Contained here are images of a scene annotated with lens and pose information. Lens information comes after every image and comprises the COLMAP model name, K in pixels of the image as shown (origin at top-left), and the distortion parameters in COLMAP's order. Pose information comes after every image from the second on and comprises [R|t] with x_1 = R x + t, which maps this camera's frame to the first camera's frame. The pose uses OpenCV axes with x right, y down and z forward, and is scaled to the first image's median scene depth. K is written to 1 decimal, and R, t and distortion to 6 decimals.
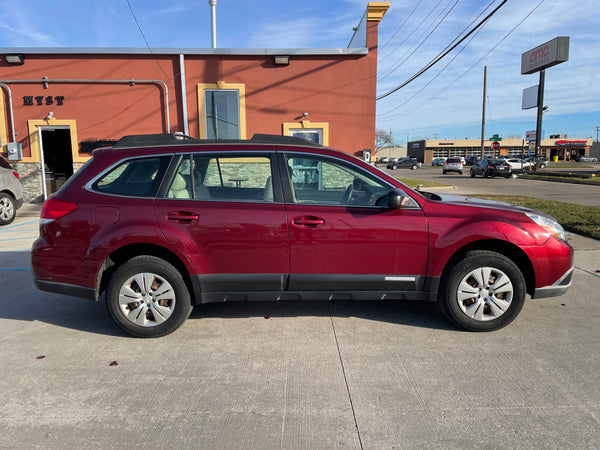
lens RADIAL K [[455.9, 0, 303.1], [0, 455.9, 225.8], [0, 0, 1]] dist [0.057927, -0.083410]
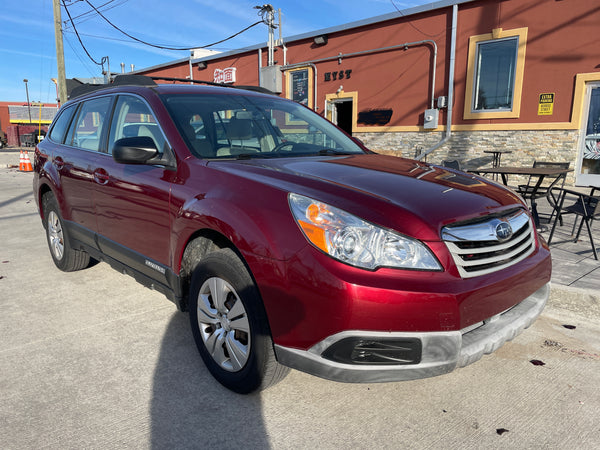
lens RADIAL K [[455.9, 0, 295.6], [0, 455.9, 231.3], [0, 0, 1]] dist [0.057927, -0.083410]
pose [[0.646824, 0.156902, -0.746325, 0.253901], [-0.112439, 0.987533, 0.110163, -0.011745], [0.754305, 0.012660, 0.656402, 0.202389]]
